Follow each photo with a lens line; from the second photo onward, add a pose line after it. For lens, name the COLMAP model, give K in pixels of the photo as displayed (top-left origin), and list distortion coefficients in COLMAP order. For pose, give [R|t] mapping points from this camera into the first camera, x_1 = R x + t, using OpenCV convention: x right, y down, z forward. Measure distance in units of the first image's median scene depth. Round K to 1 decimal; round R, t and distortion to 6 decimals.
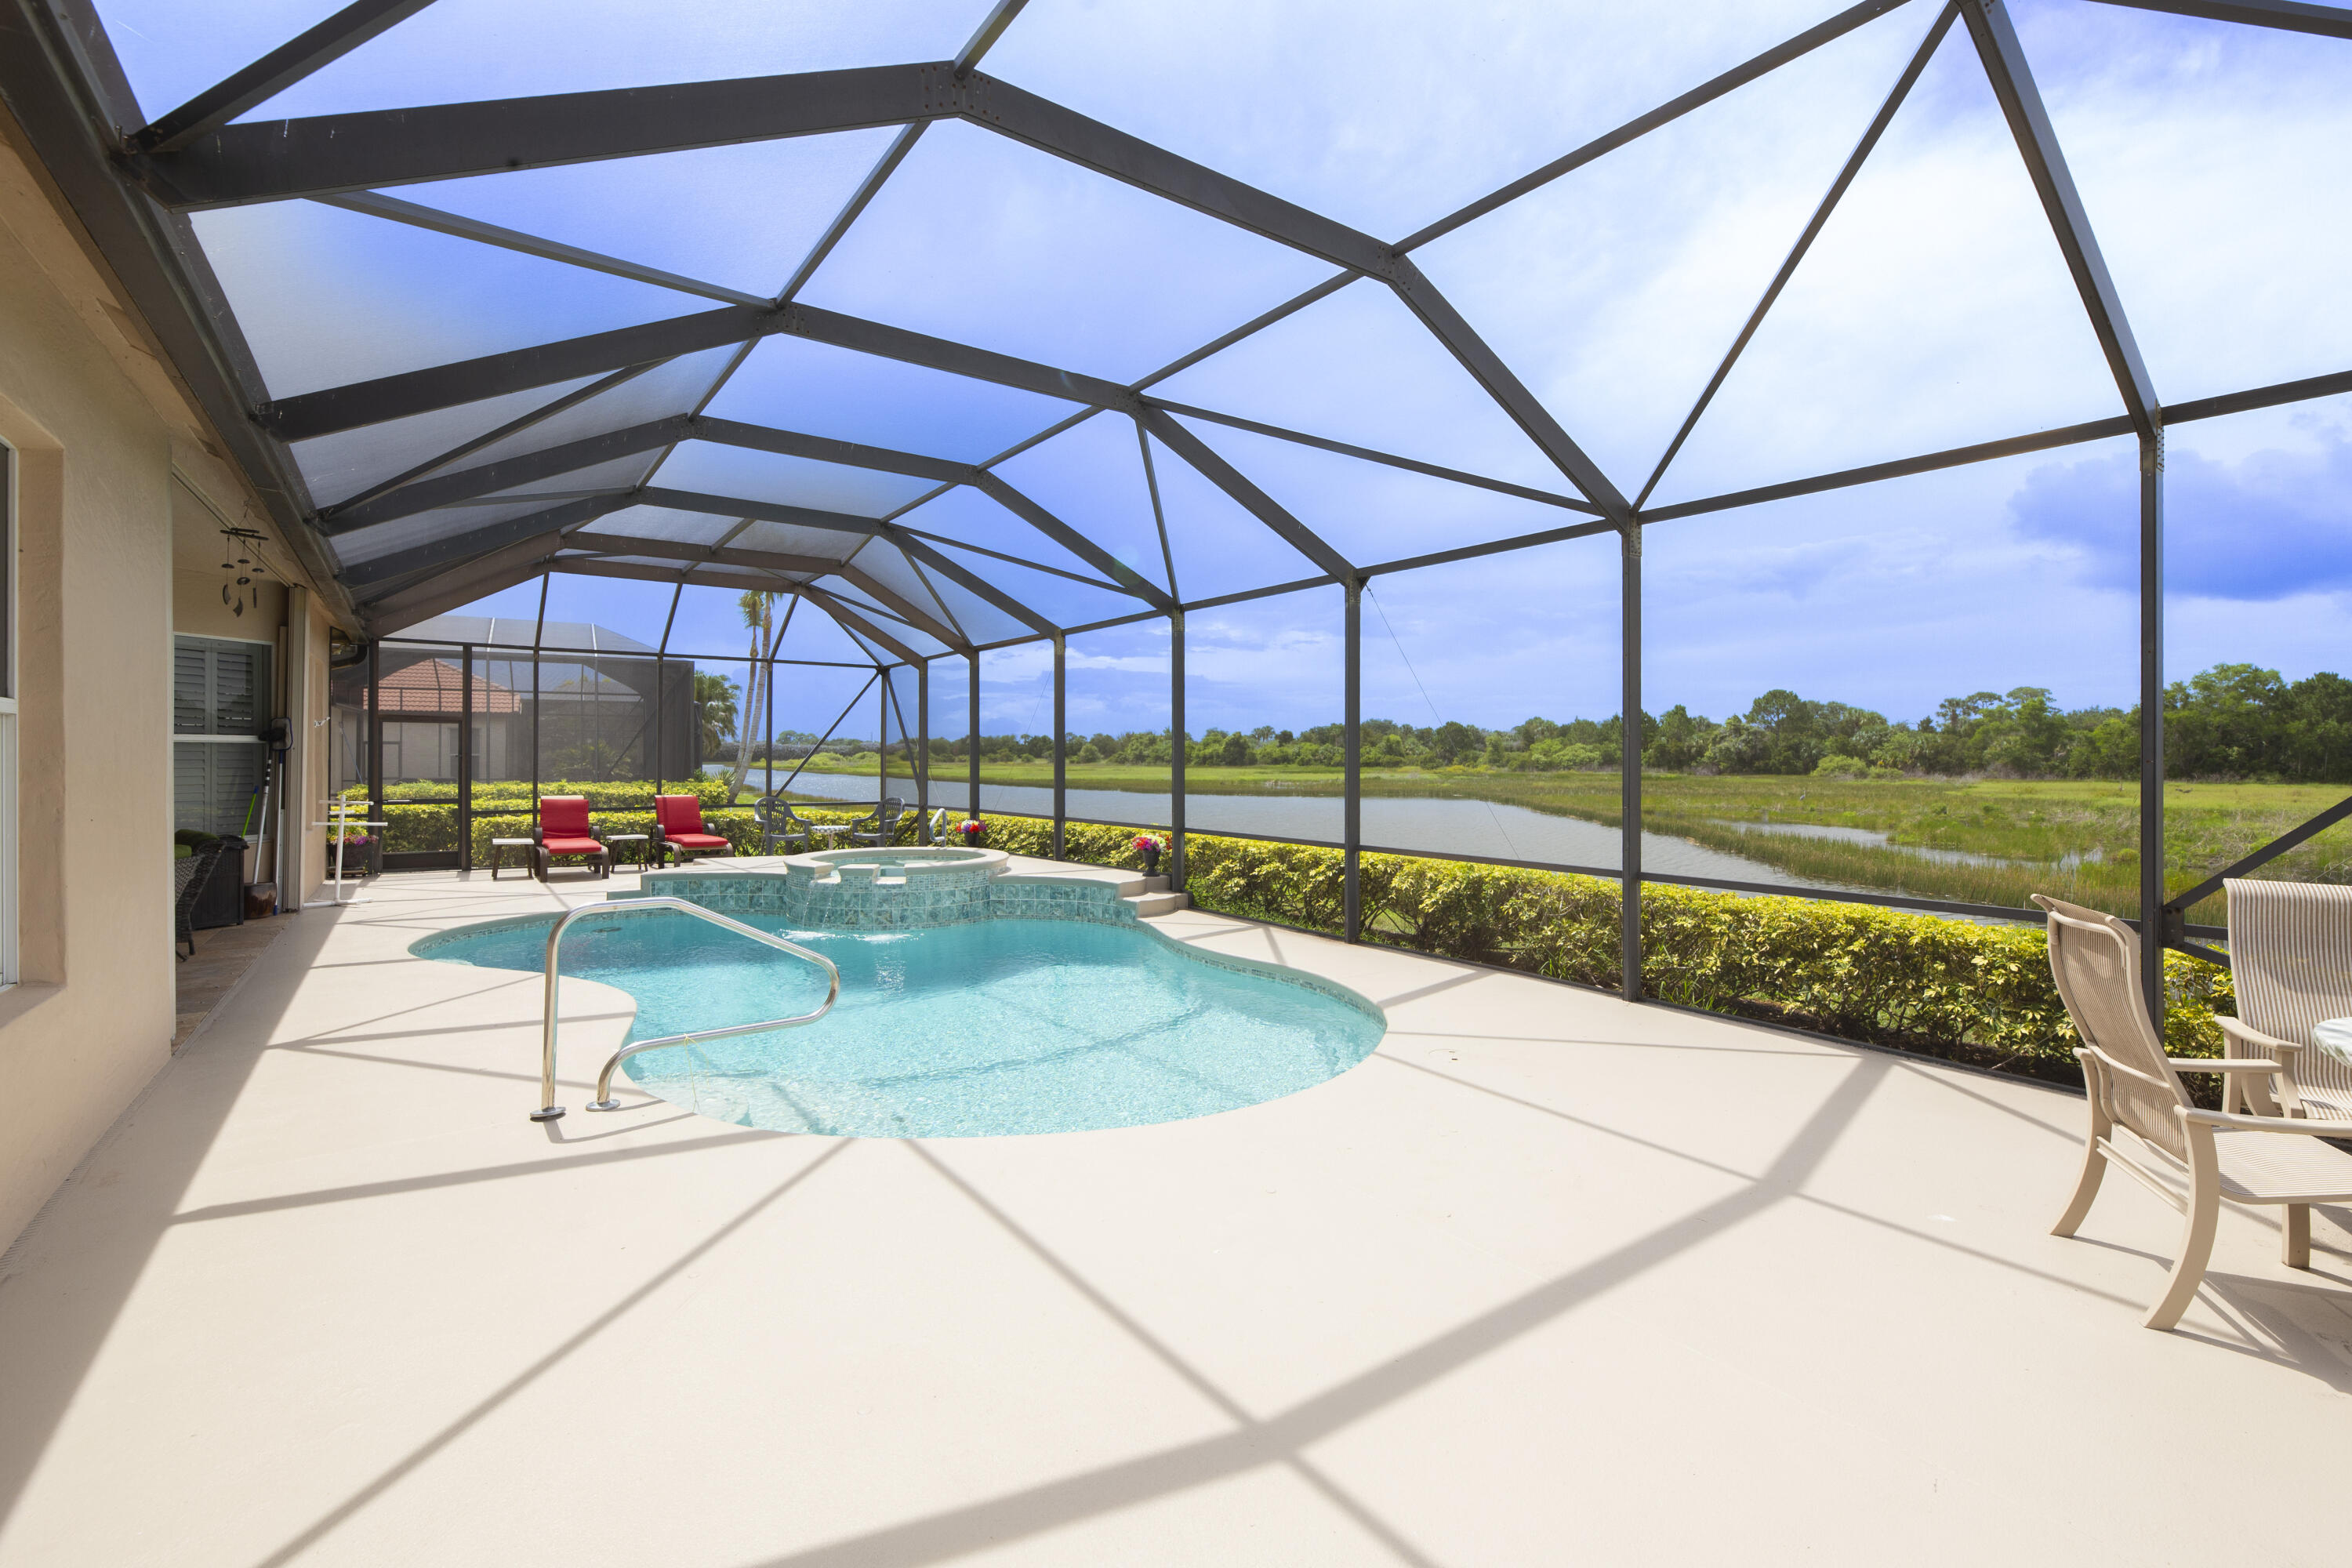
lens RADIAL K [[1048.0, 0, 1184.3], [0, 1048.0, 767.7], [0, 0, 1]] dist [-0.000588, -0.000243]
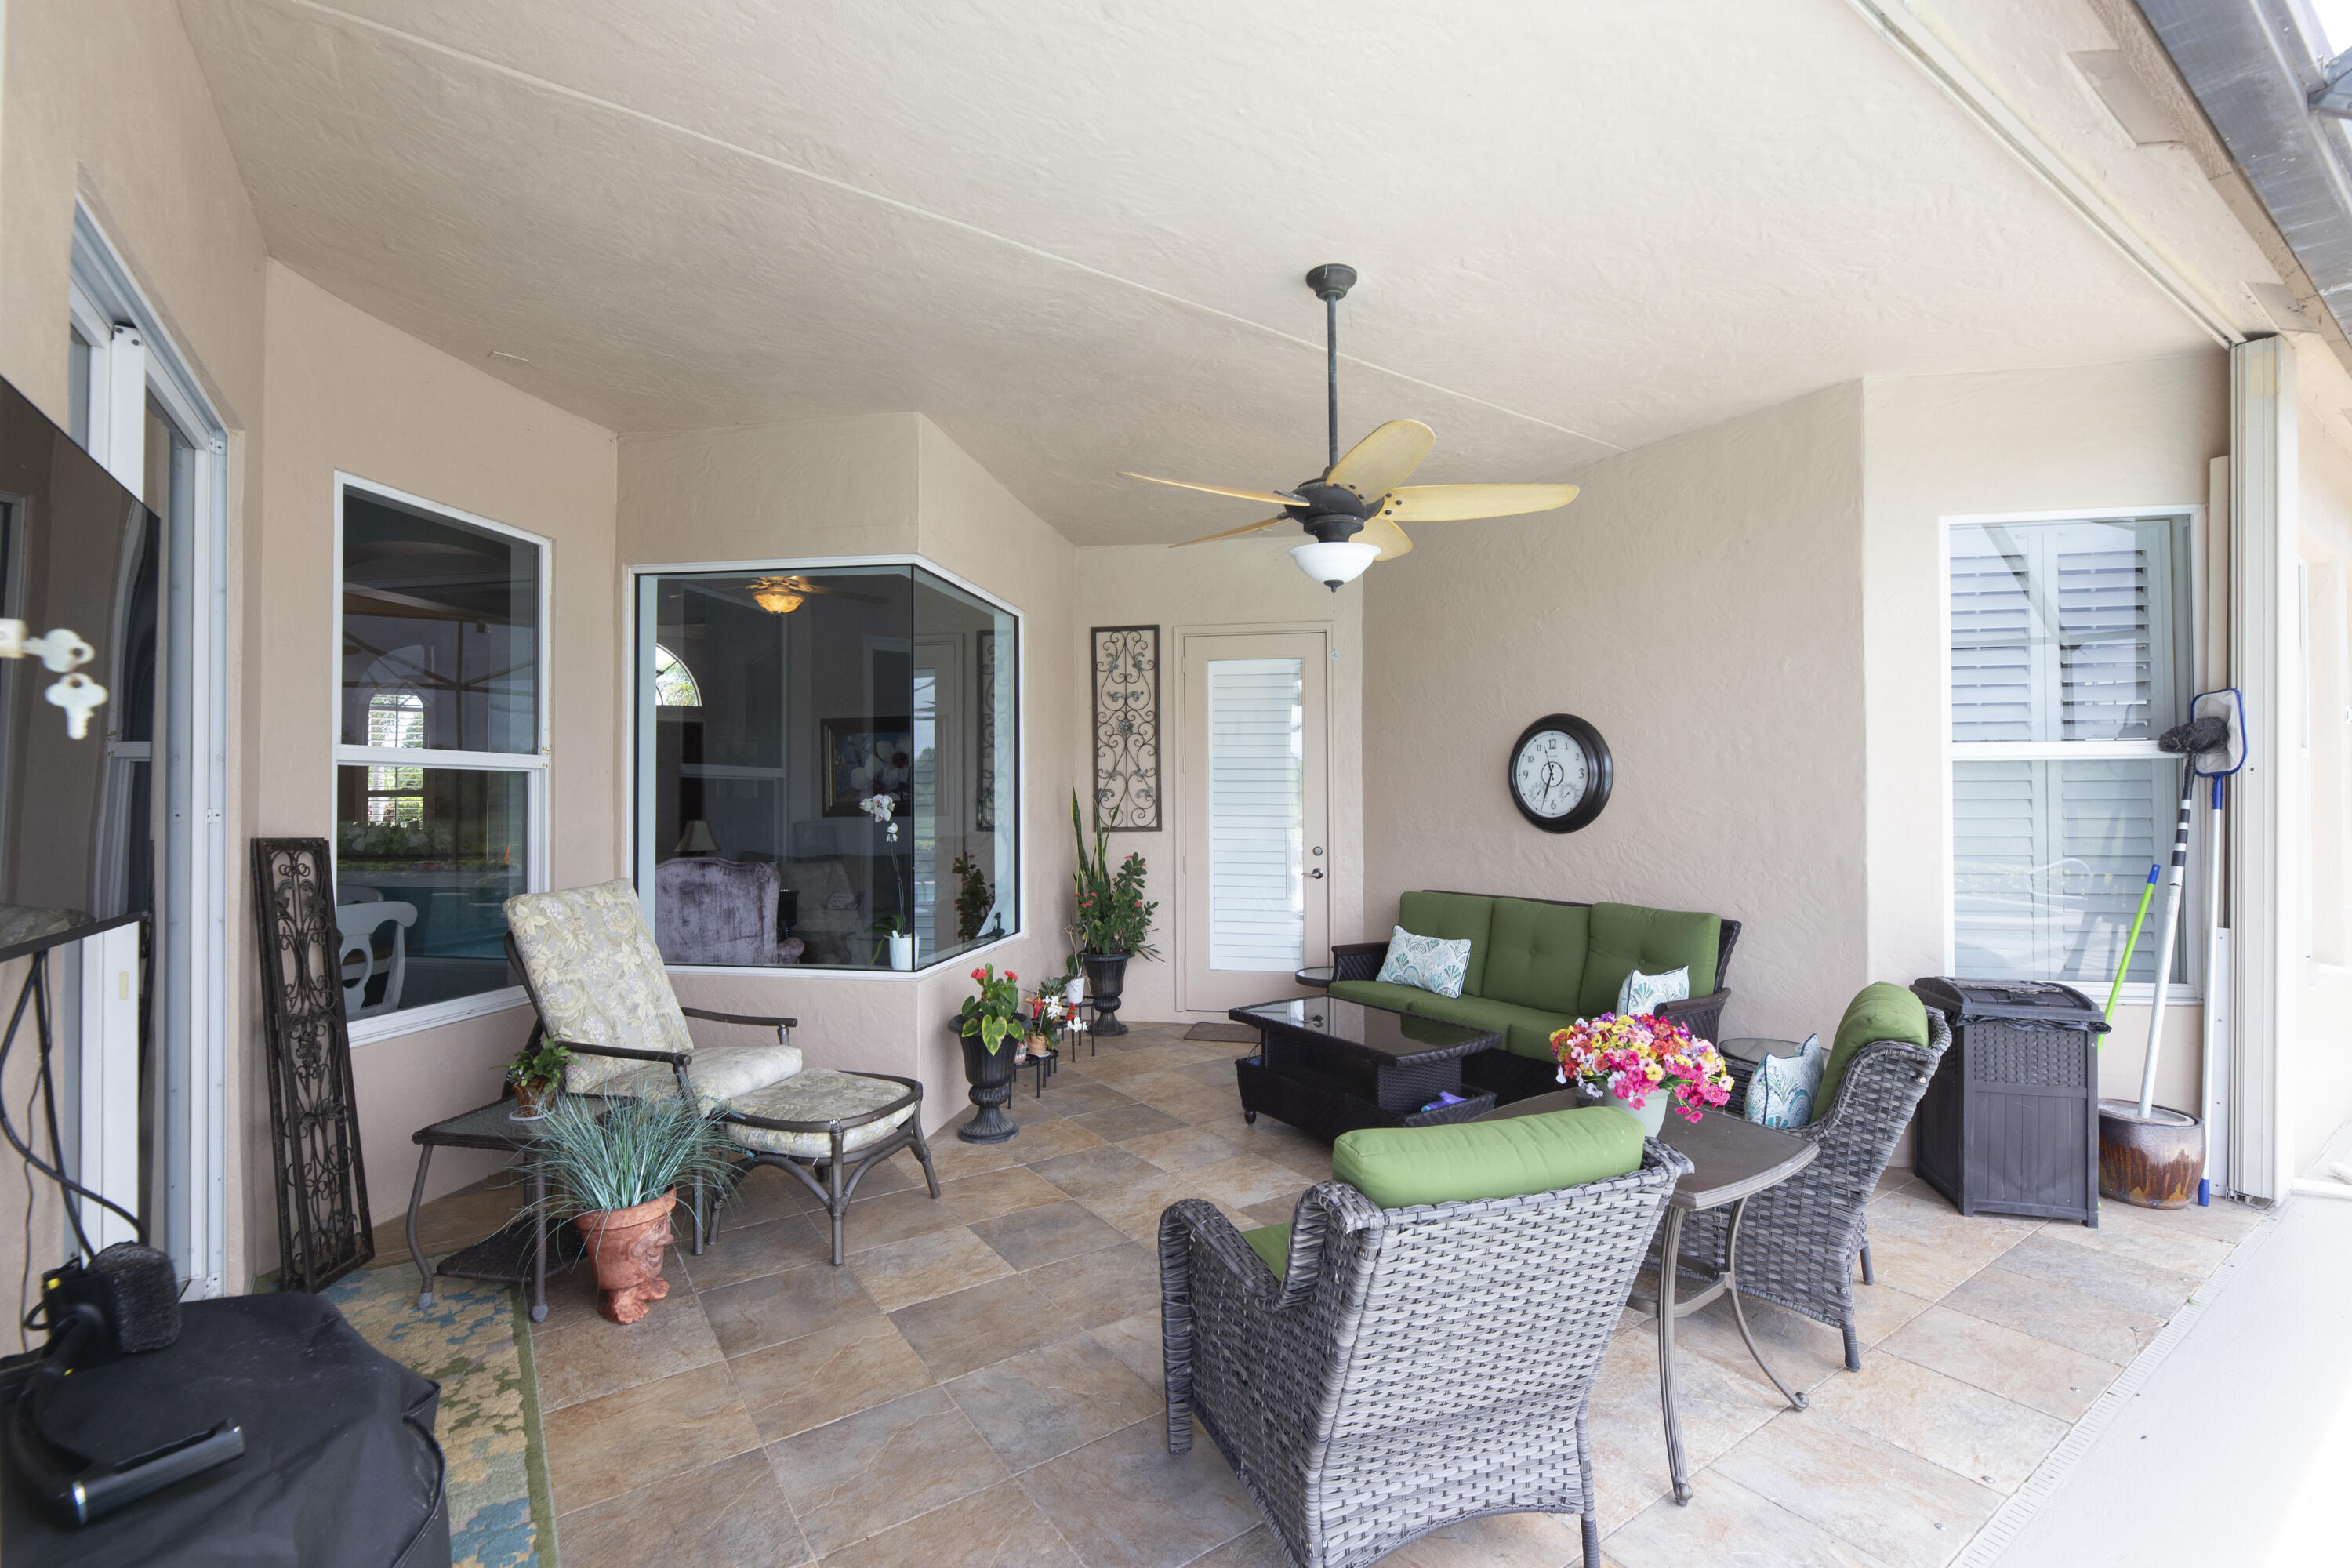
lens RADIAL K [[1044.3, 0, 1176.0], [0, 1044.3, 784.0], [0, 0, 1]] dist [-0.001930, -0.000579]
pose [[-0.004081, -0.016558, -0.999855, -0.461536], [-0.005791, 0.999847, -0.016534, -0.004723], [0.999975, 0.005723, -0.004177, 0.597635]]
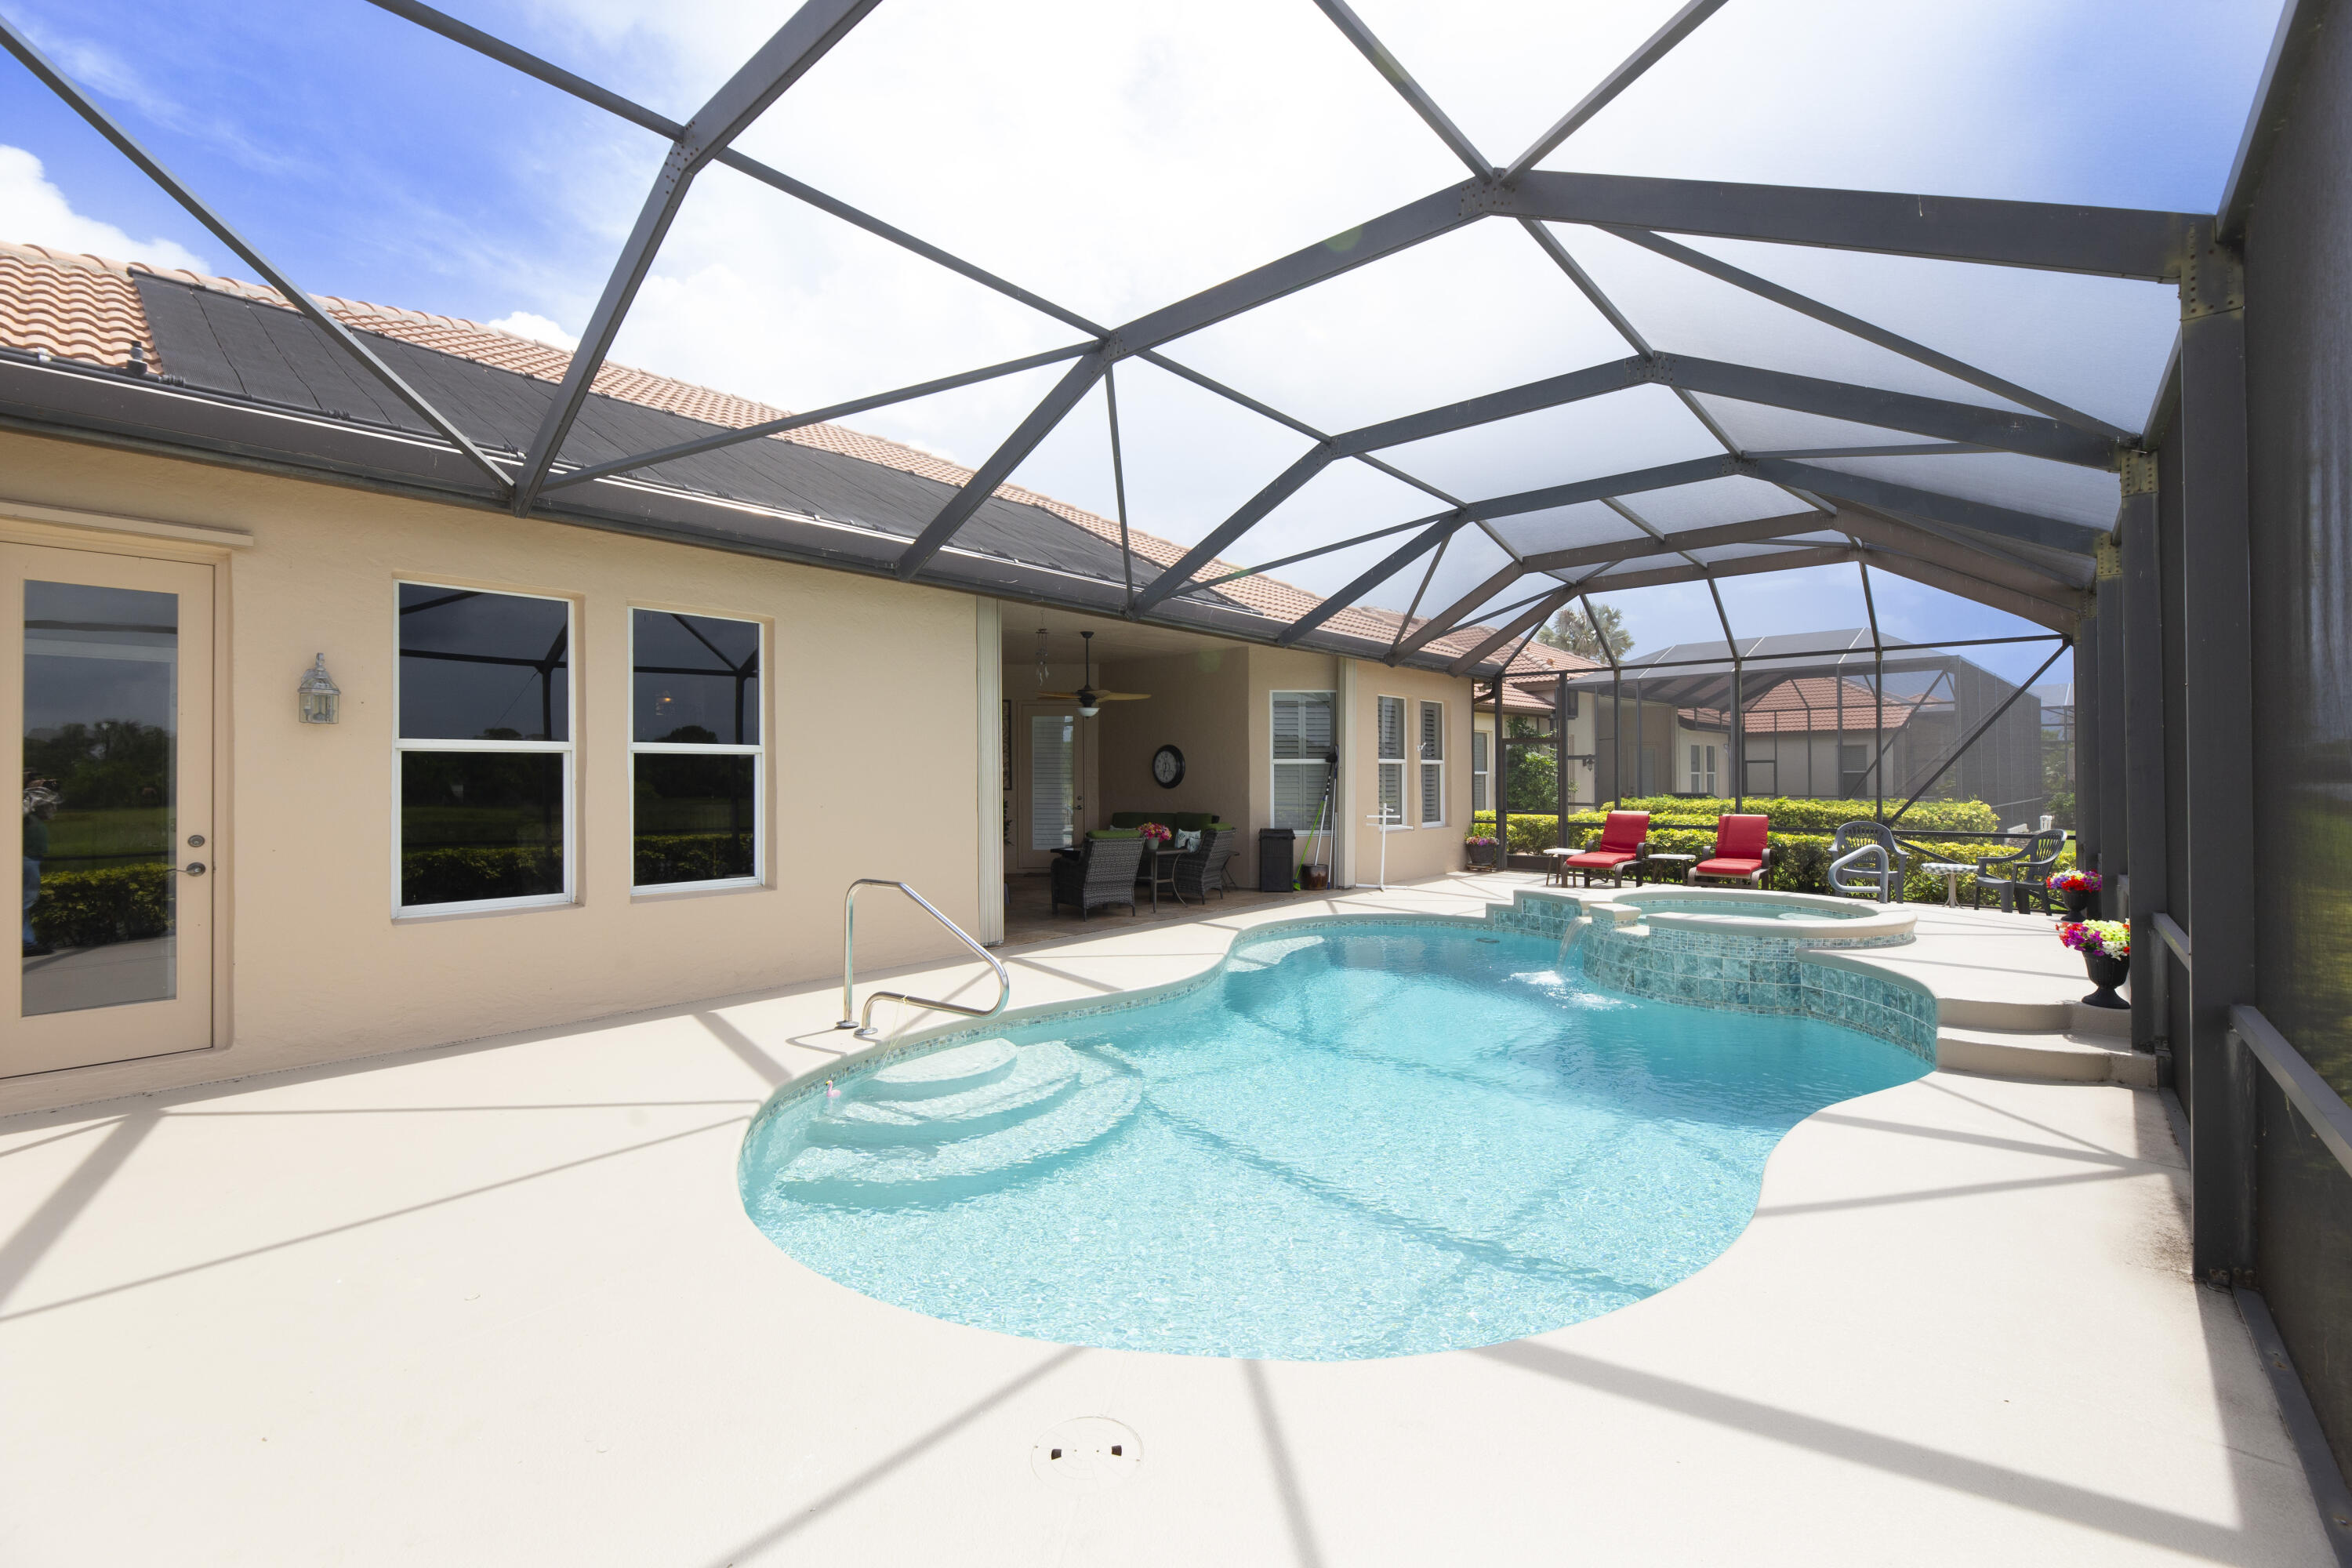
lens RADIAL K [[993.3, 0, 1155.9], [0, 993.3, 771.5], [0, 0, 1]] dist [0.000450, -0.000269]
pose [[0.216754, -0.008498, -0.976189, 0.336383], [-0.004969, 0.999940, -0.009808, 0.000633], [0.976214, 0.006977, 0.216699, 0.476242]]
